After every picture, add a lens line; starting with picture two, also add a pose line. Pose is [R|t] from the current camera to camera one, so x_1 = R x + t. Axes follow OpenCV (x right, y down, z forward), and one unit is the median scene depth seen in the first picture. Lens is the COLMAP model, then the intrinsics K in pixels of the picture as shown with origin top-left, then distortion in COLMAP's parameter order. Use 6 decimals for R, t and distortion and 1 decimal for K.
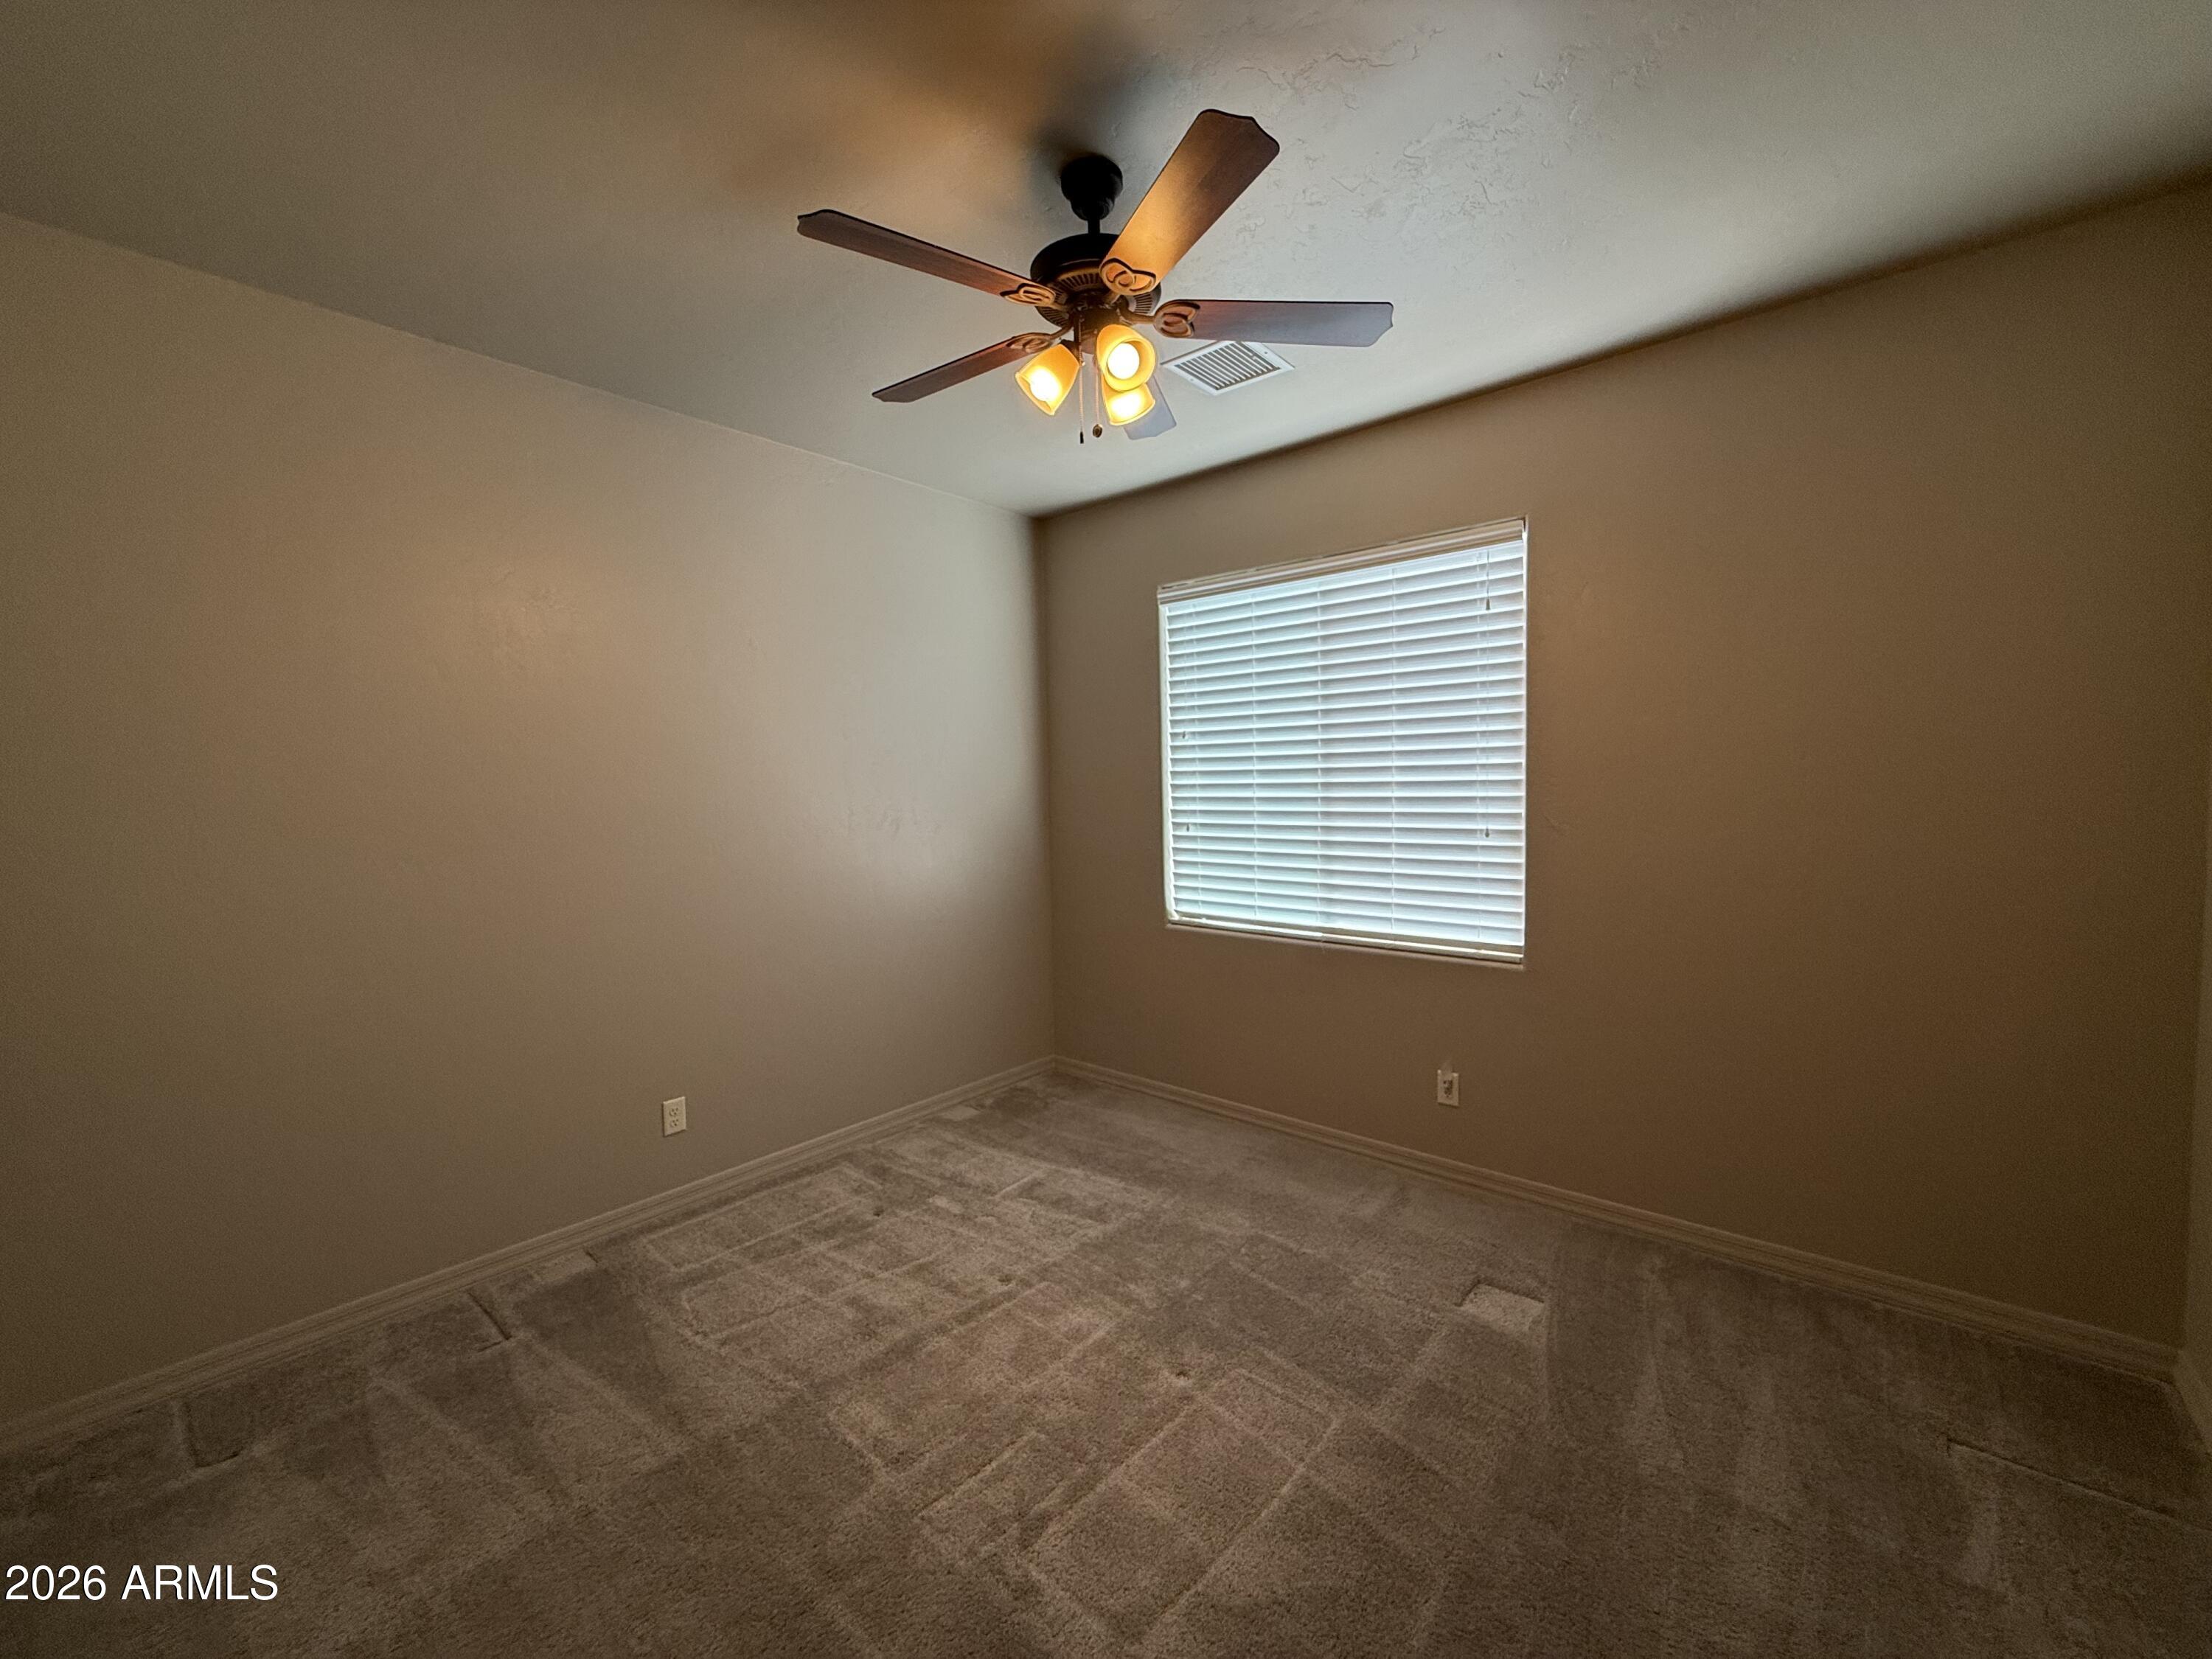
lens RADIAL K [[894.0, 0, 1104.0], [0, 894.0, 830.5], [0, 0, 1]] dist [0.000306, 0.000020]
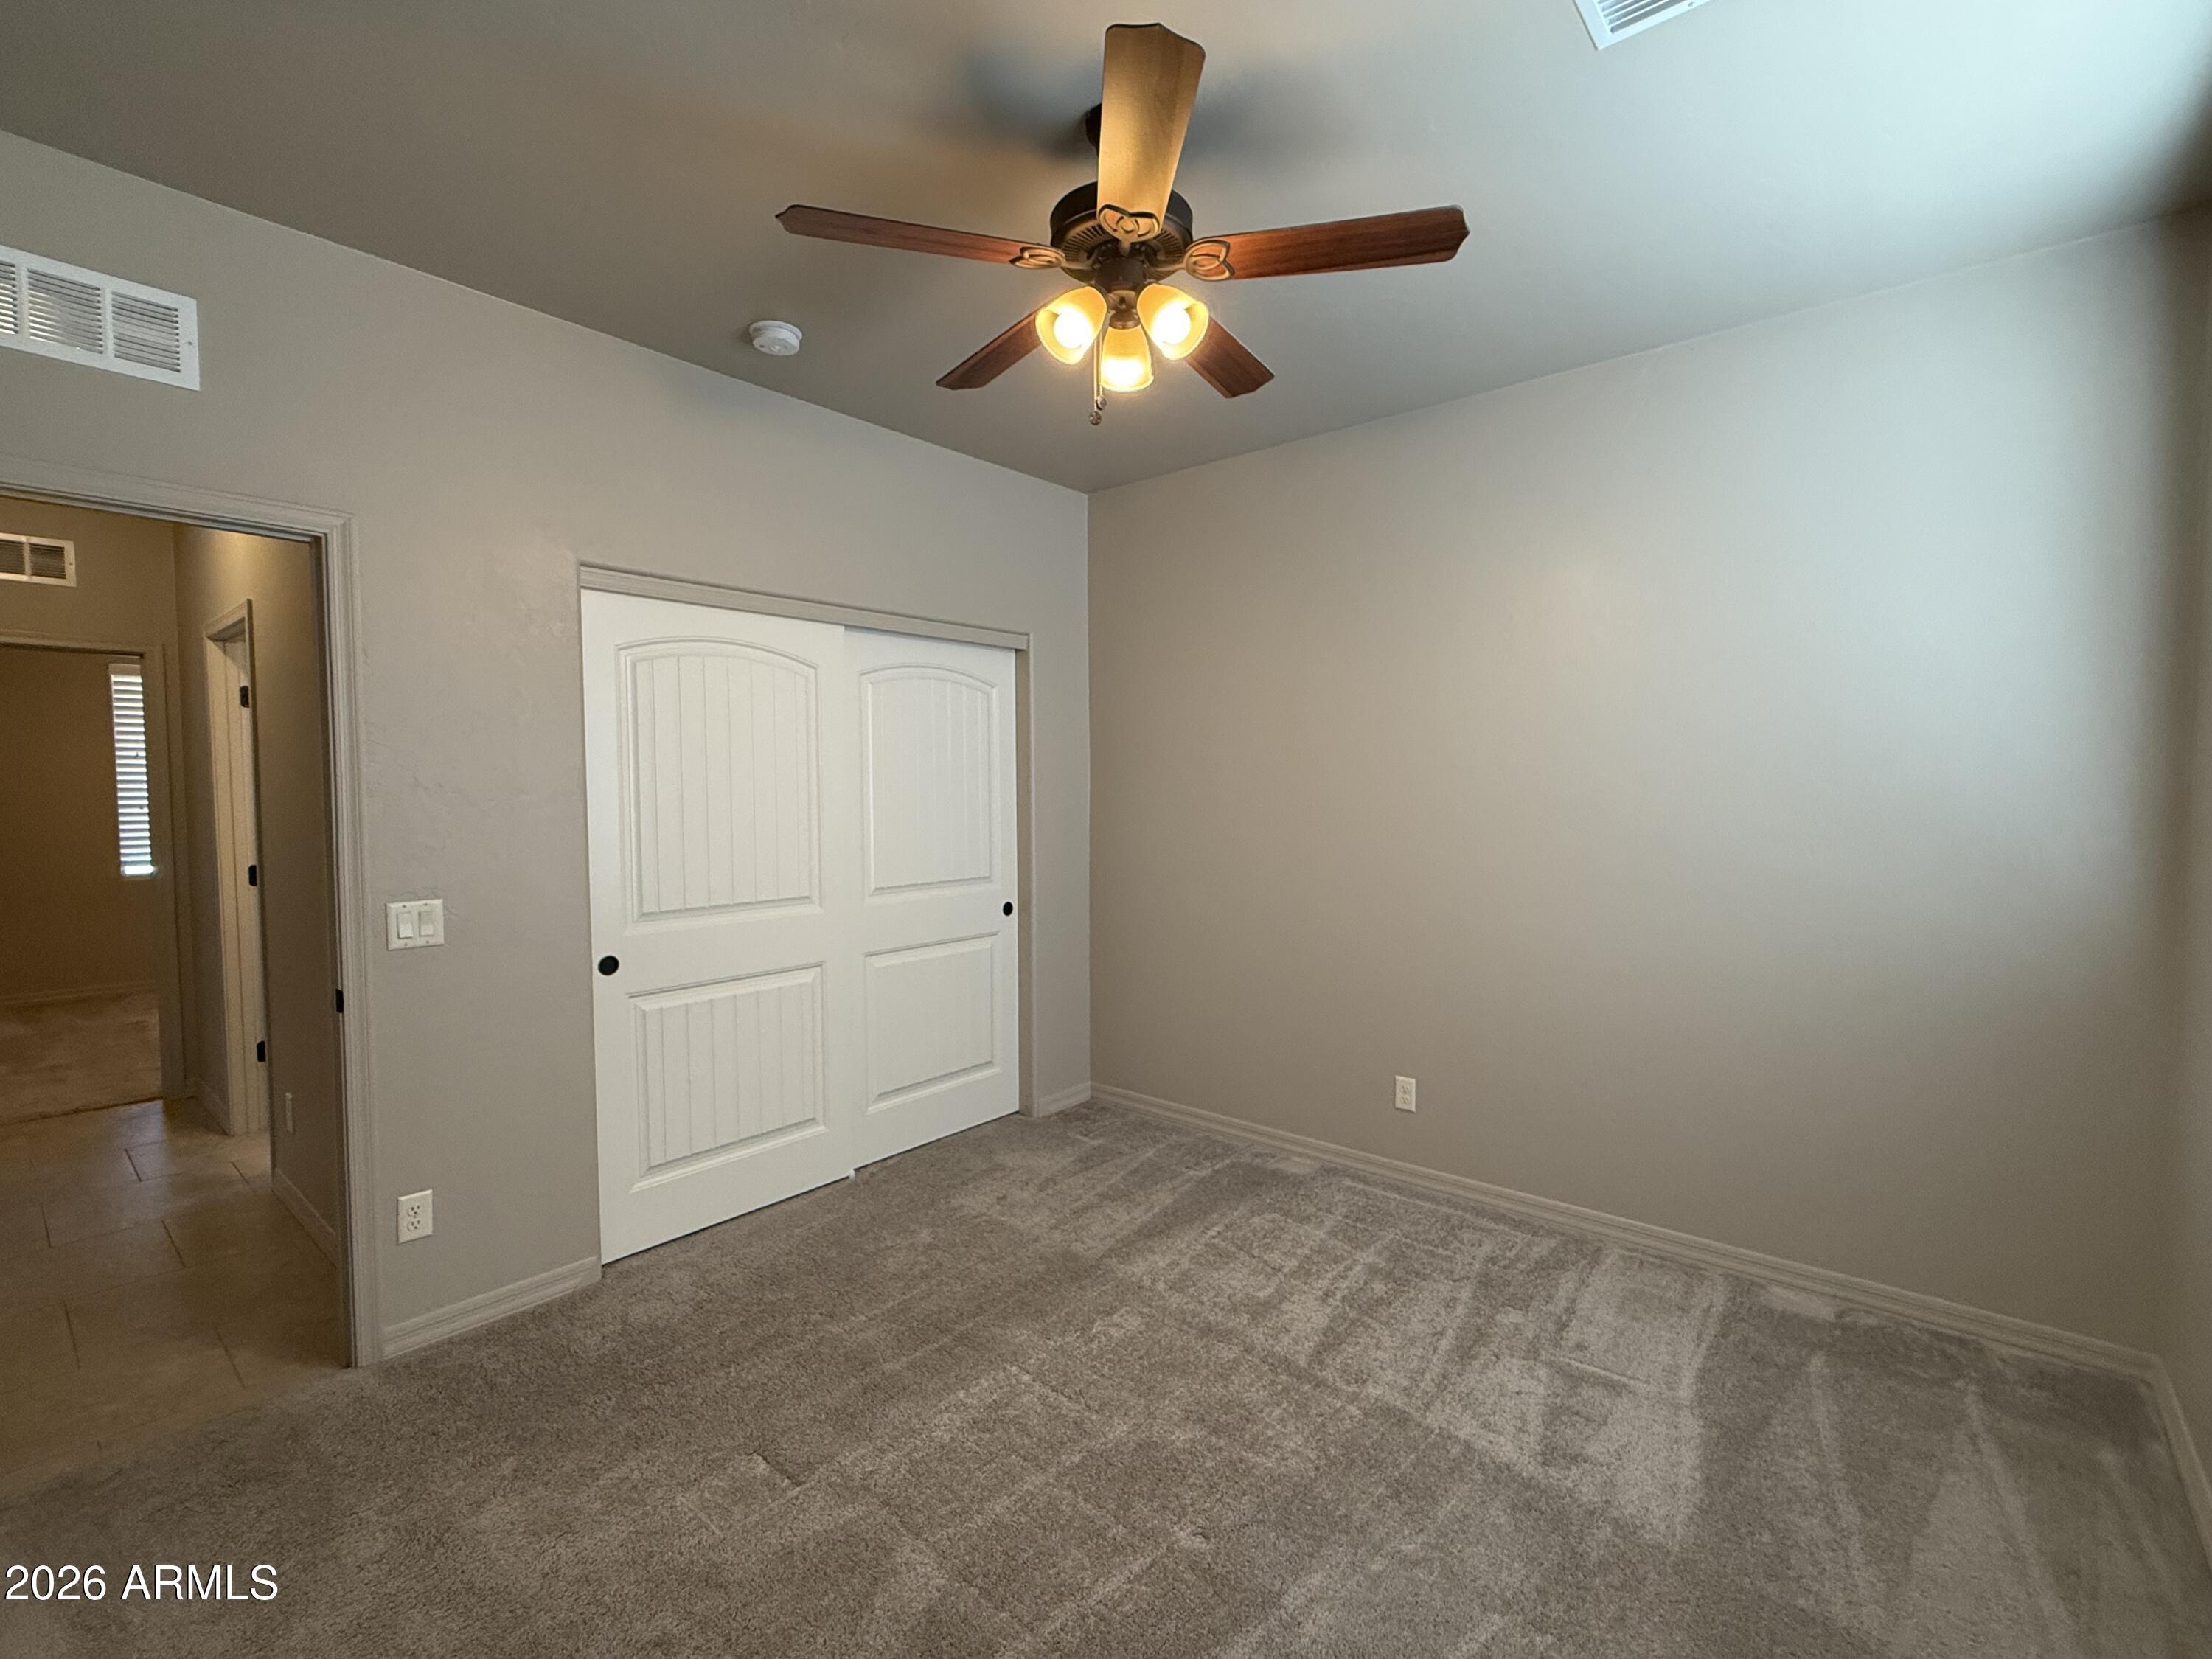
lens RADIAL K [[962.2, 0, 1121.9], [0, 962.2, 833.1], [0, 0, 1]] dist [0.001036, 0.000253]
pose [[0.023495, 0.067033, -0.997474, 0.692215], [-0.054507, 0.996351, 0.065674, -0.050719], [0.998237, 0.052826, 0.027063, 0.679592]]
